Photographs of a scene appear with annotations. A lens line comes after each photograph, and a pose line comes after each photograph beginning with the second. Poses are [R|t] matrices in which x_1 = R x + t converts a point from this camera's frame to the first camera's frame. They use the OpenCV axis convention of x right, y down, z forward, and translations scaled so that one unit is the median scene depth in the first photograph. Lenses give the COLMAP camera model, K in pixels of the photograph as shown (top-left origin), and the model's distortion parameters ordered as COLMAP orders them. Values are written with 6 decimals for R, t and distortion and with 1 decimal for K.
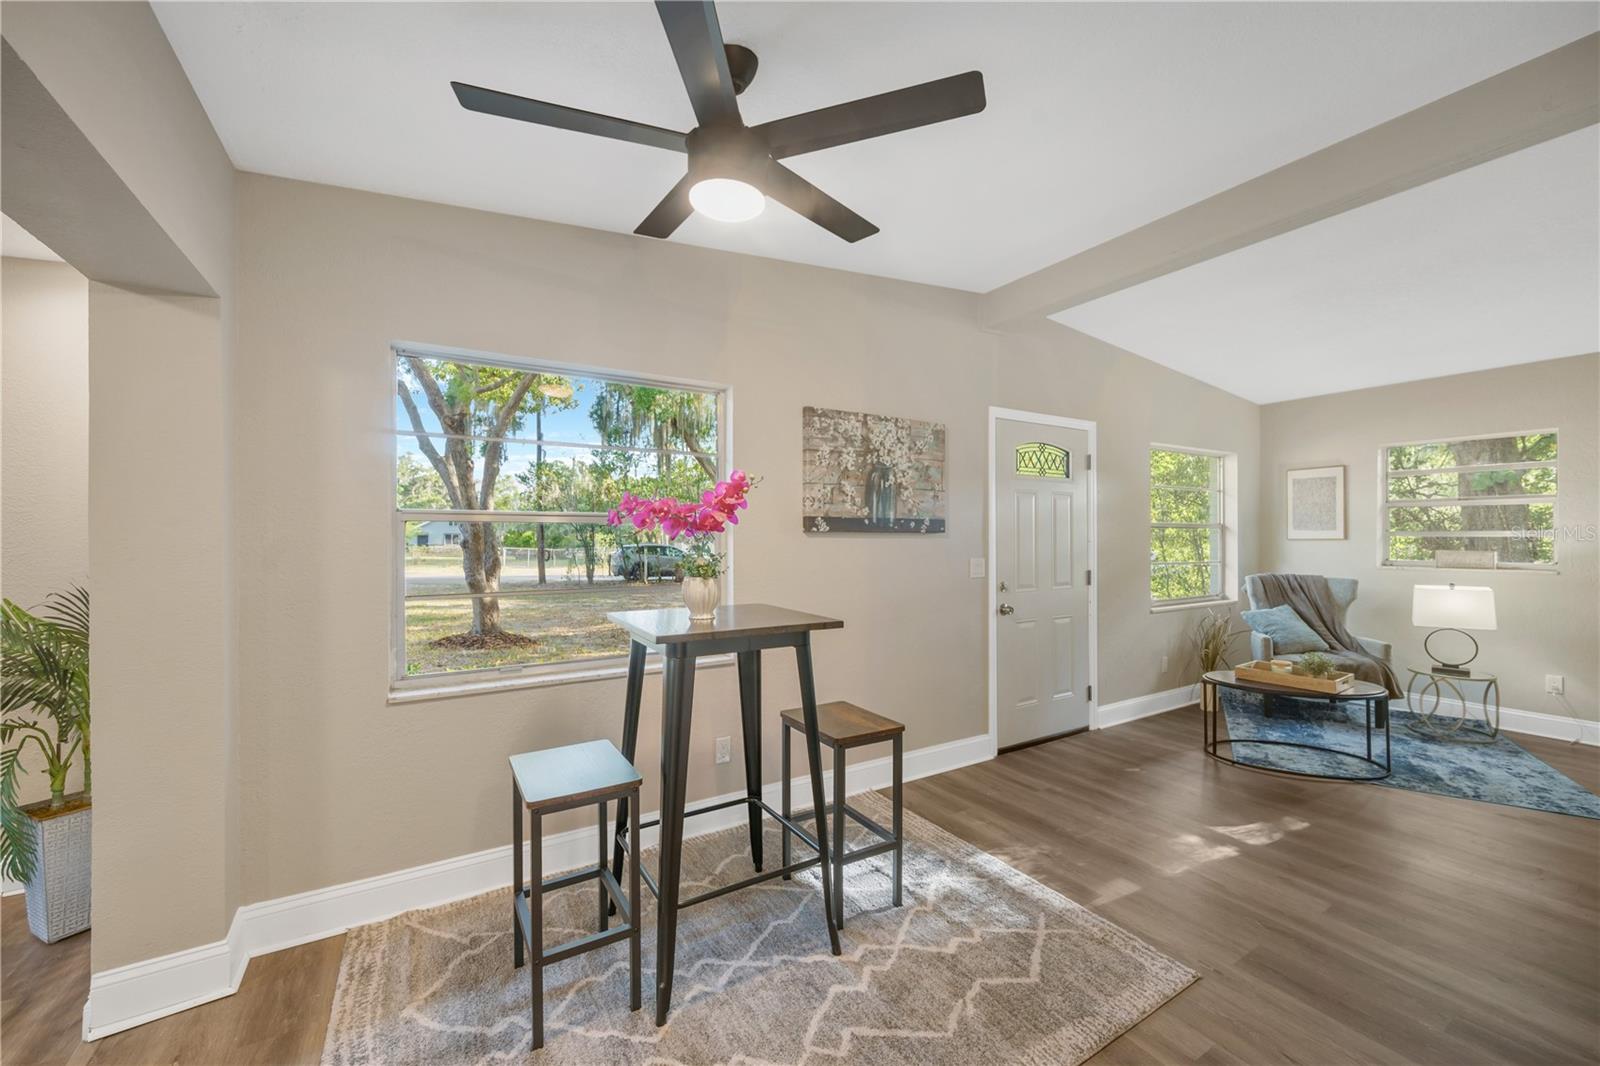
lens RADIAL K [[625.3, 0, 809.3], [0, 625.3, 533.9], [0, 0, 1]] dist [-0.000774, -0.000191]
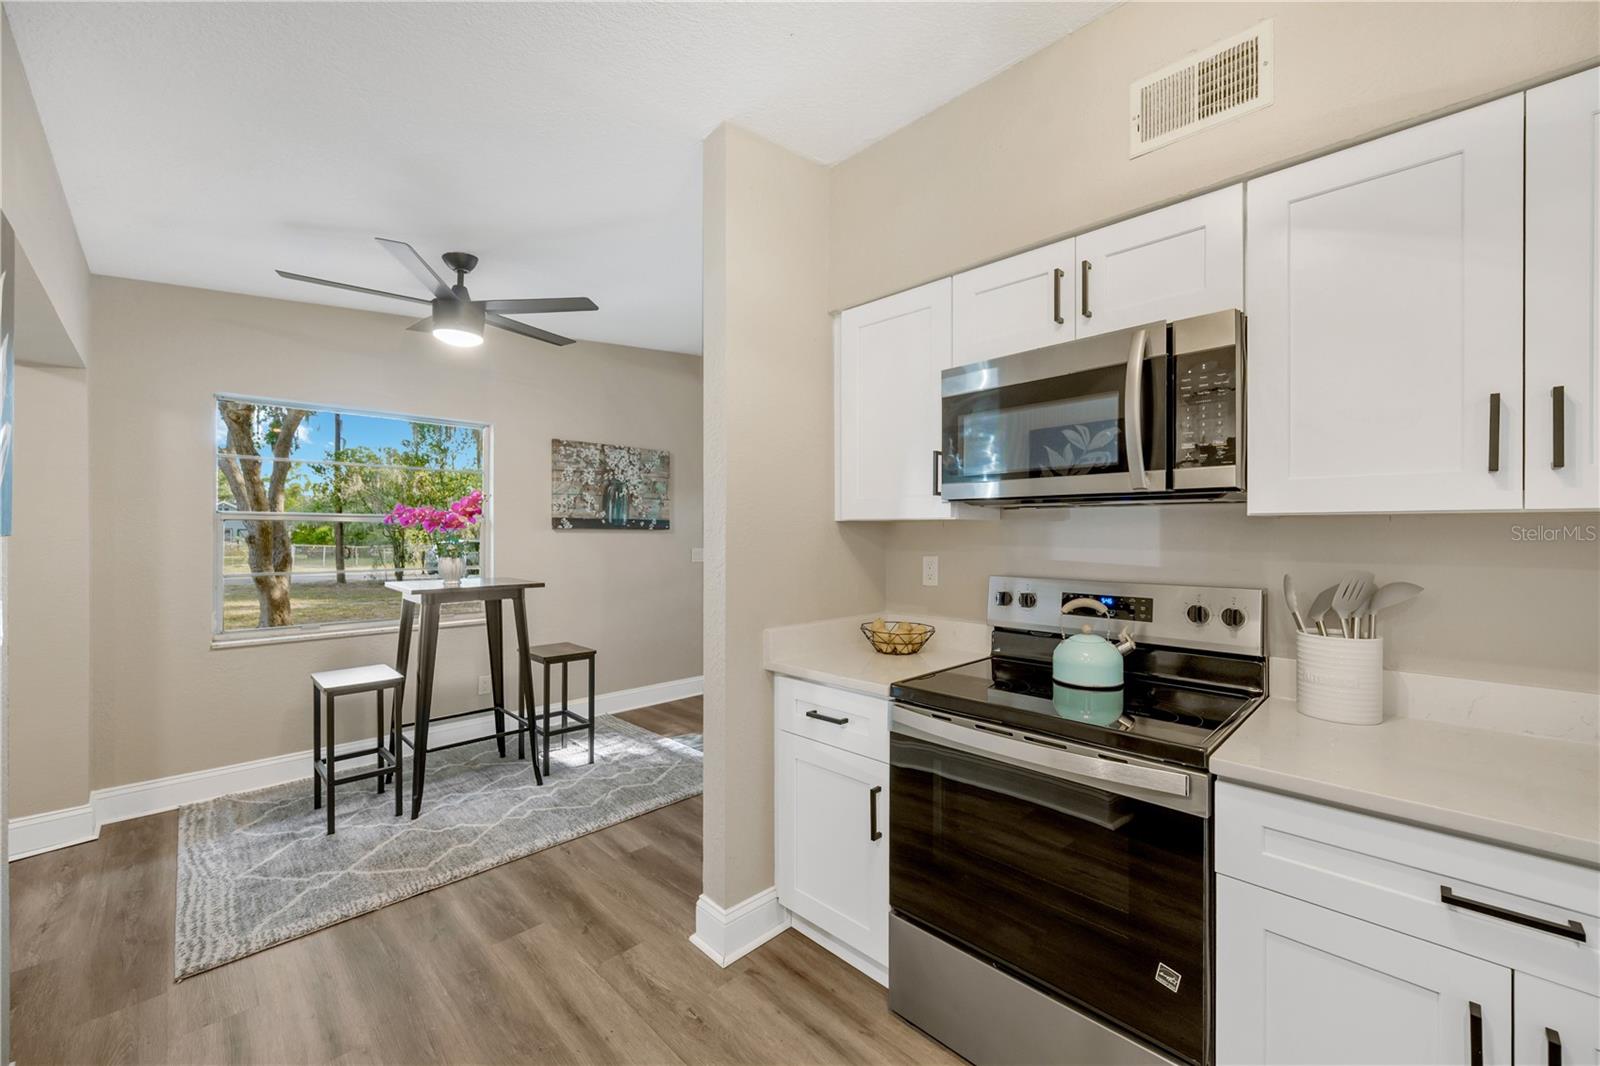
lens RADIAL K [[626.5, 0, 804.4], [0, 626.5, 530.7], [0, 0, 1]] dist [-0.000571, -0.000084]
pose [[0.973130, 0.002520, 0.230243, 0.203301], [-0.002592, 0.999997, 0.000014, -0.000201], [-0.230242, -0.000610, 0.973133, -0.457272]]
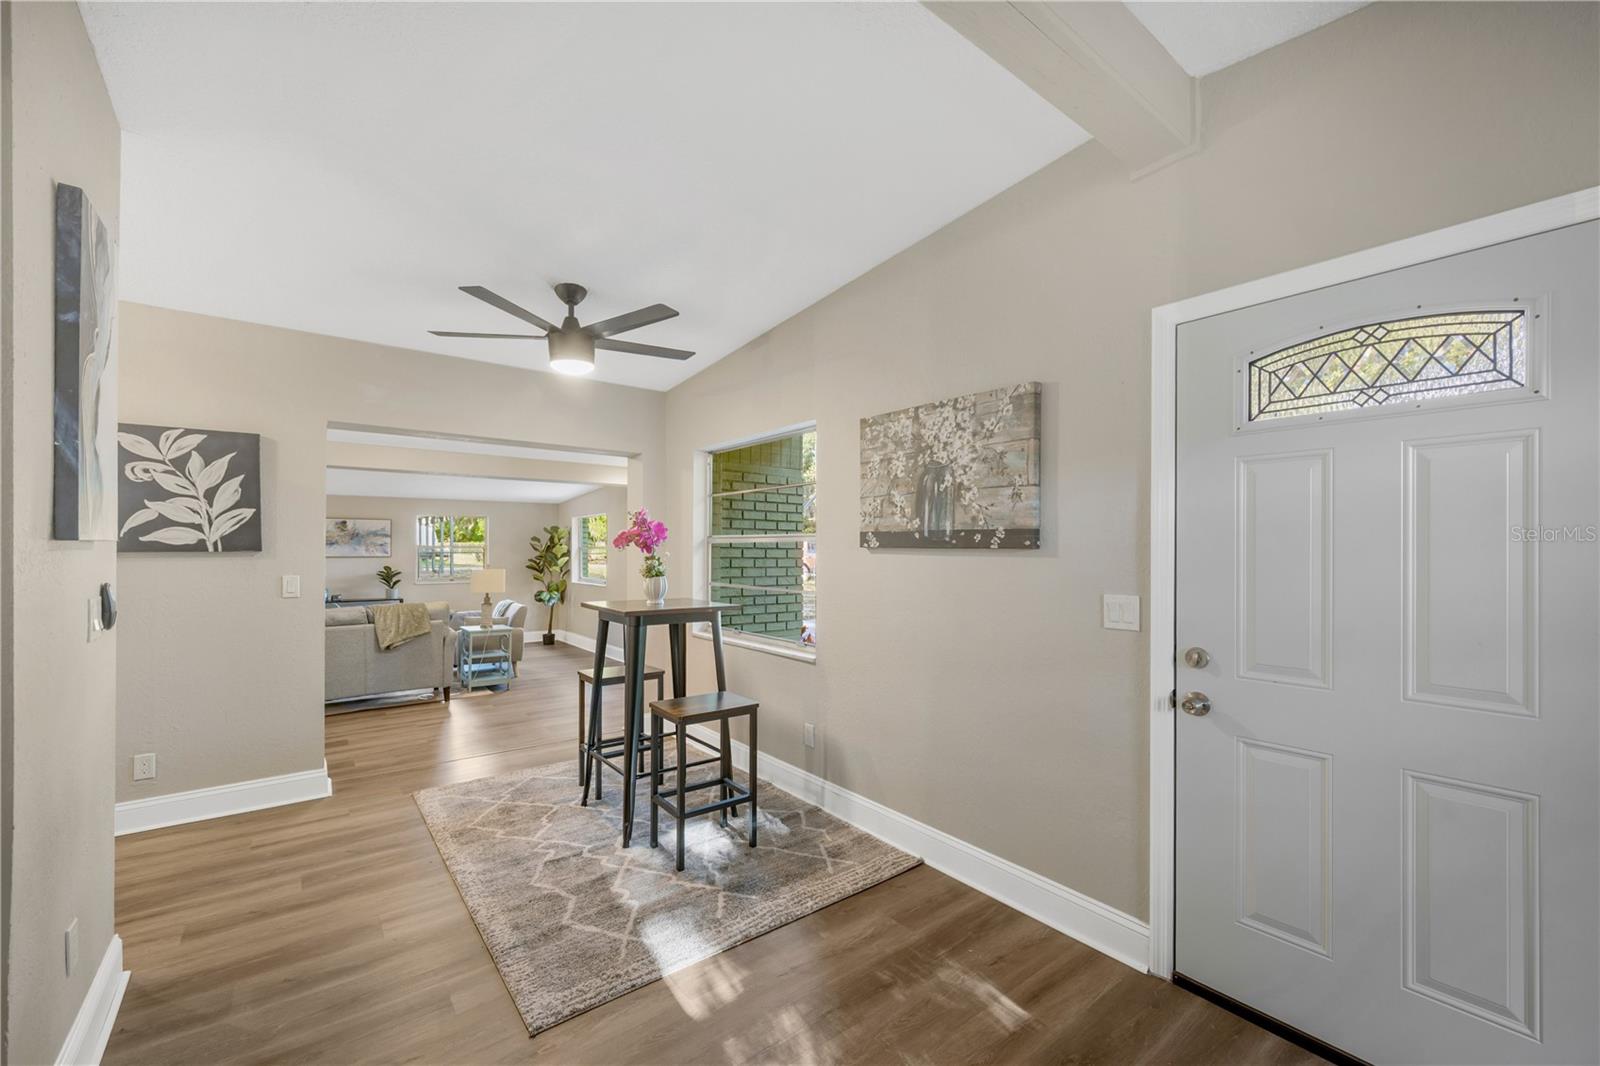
lens RADIAL K [[632.9, 0, 800.4], [0, 632.9, 541.4], [0, 0, 1]] dist [-0.002433, -0.000204]
pose [[0.114585, -0.004189, -0.993405, 0.903864], [0.005028, 0.999981, -0.003636, -0.009114], [0.993401, -0.004578, 0.114603, 0.738072]]
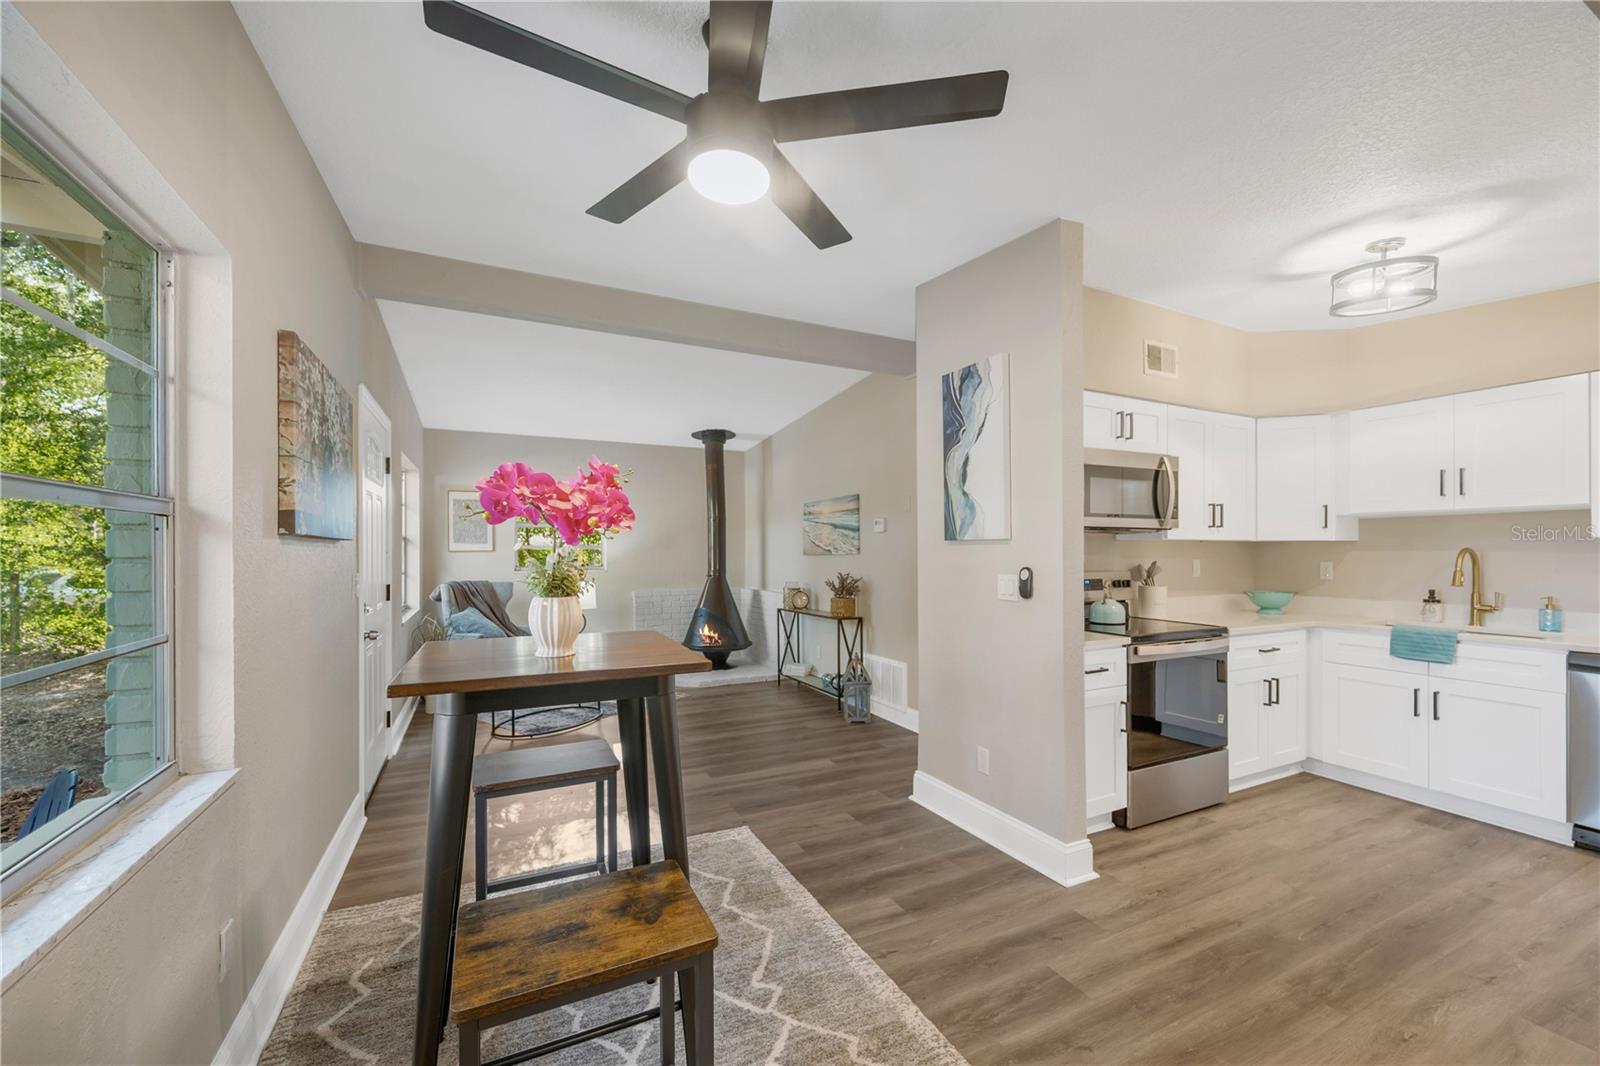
lens RADIAL K [[633.6, 0, 797.7], [0, 633.6, 549.7], [0, 0, 1]] dist [0.000647, 0.000078]
pose [[0.099849, -0.000037, 0.995003, -0.535708], [-0.002690, 0.999996, 0.000308, 0.006495], [-0.994999, -0.002707, 0.099848, 0.408198]]
